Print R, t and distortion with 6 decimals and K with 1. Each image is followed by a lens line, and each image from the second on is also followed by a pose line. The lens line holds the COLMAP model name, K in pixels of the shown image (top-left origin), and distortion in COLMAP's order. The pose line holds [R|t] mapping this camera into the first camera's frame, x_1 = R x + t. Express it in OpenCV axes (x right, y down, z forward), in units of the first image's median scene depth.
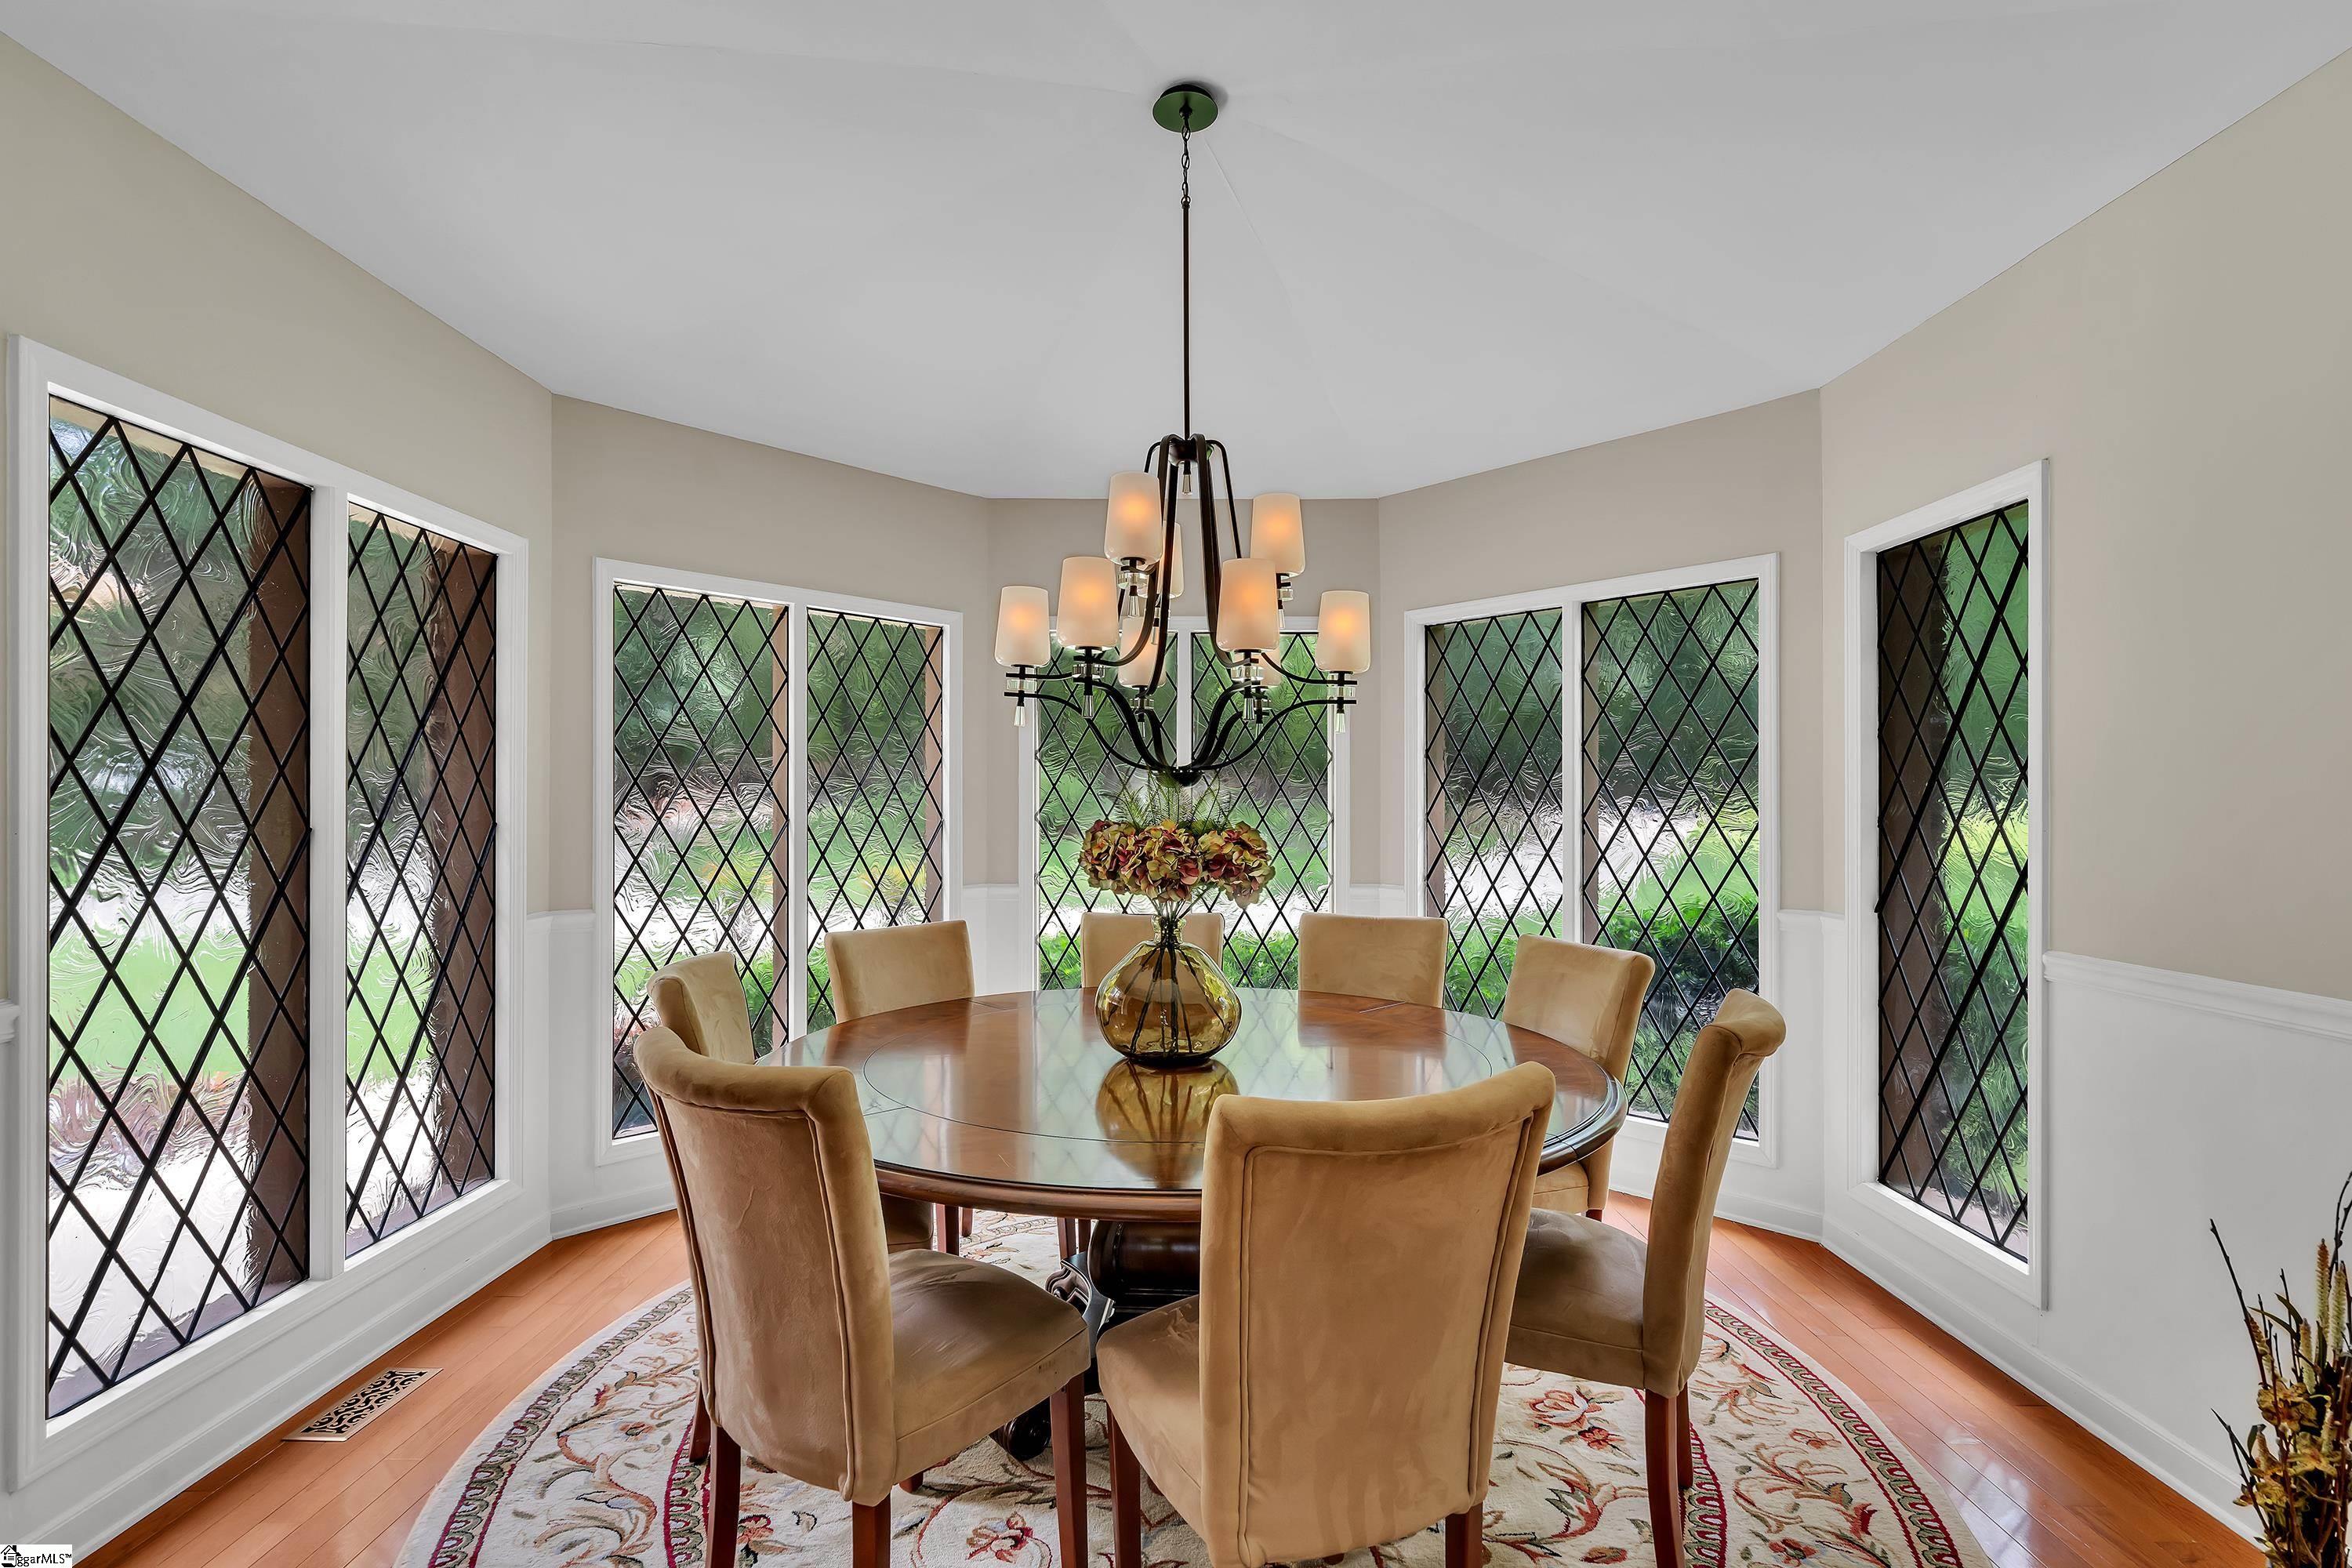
lens RADIAL K [[1071.6, 0, 1181.6], [0, 1071.6, 797.1], [0, 0, 1]] dist [-0.000479, 0.000036]
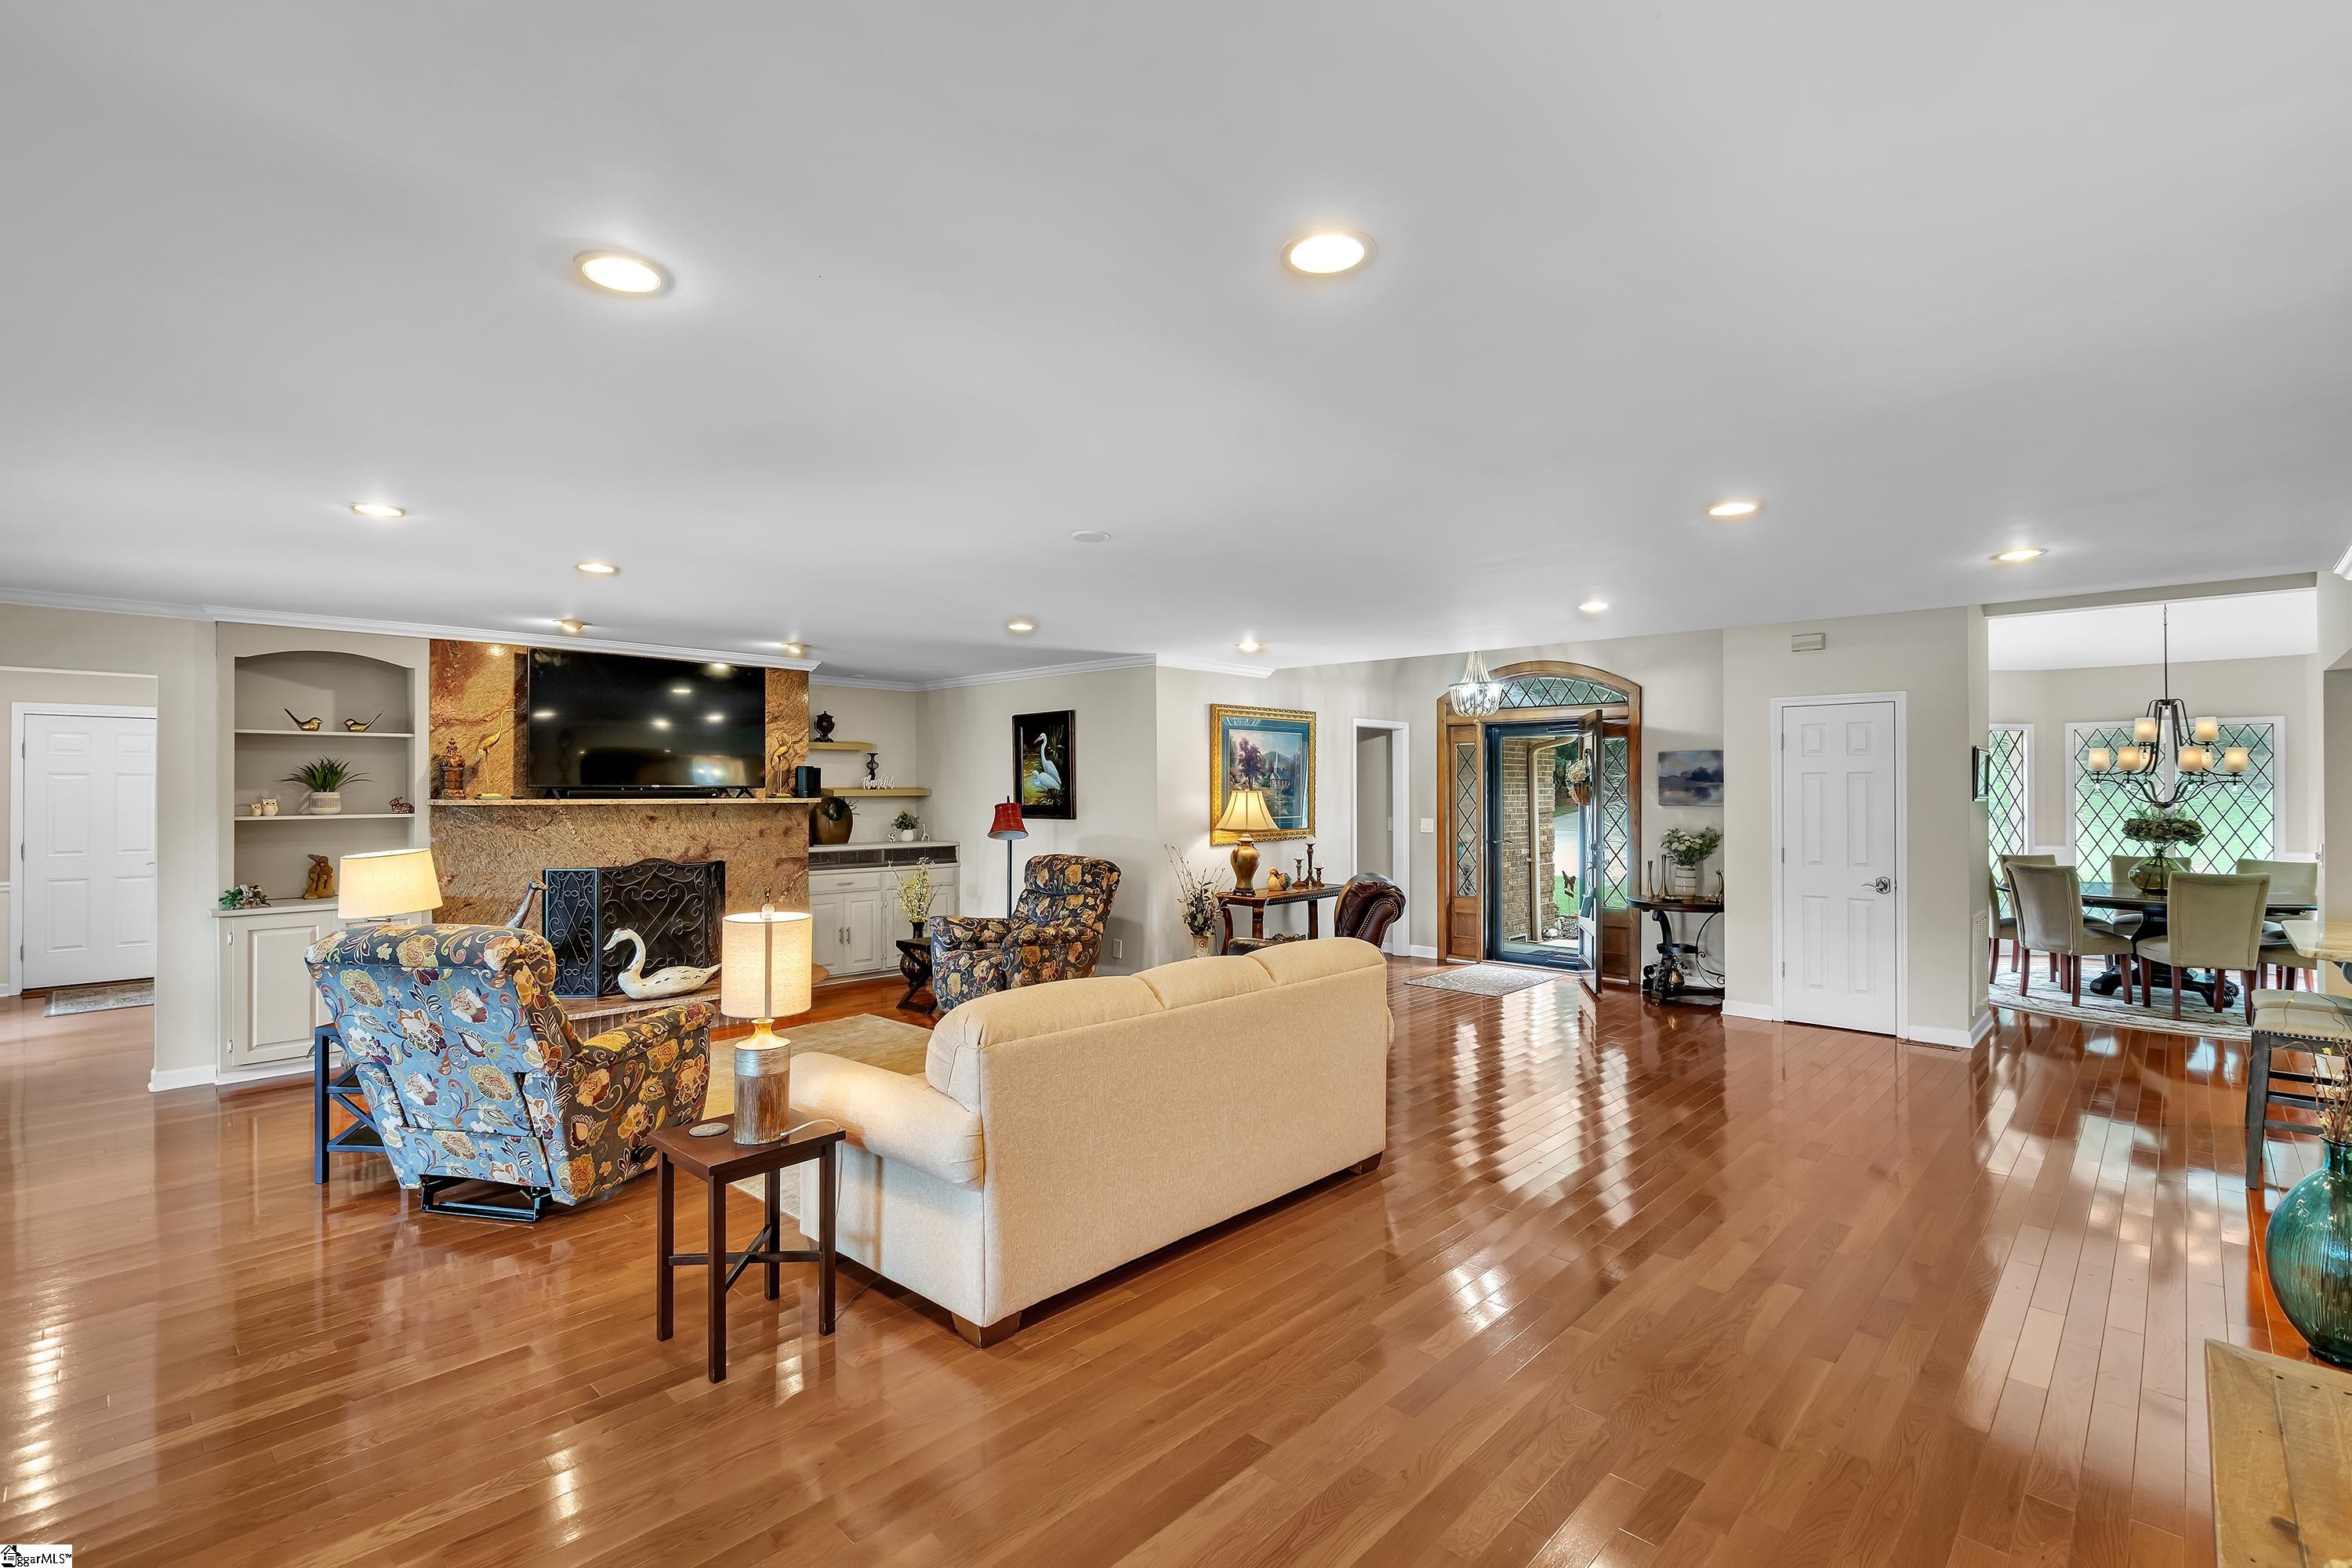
lens RADIAL K [[1058.0, 0, 1171.5], [0, 1058.0, 780.1], [0, 0, 1]] dist [-0.001014, -0.000158]
pose [[0.719688, -0.007221, -0.694260, 0.057490], [0.003505, 0.999971, -0.006767, -0.083650], [0.694288, 0.002436, 0.719693, -3.347046]]
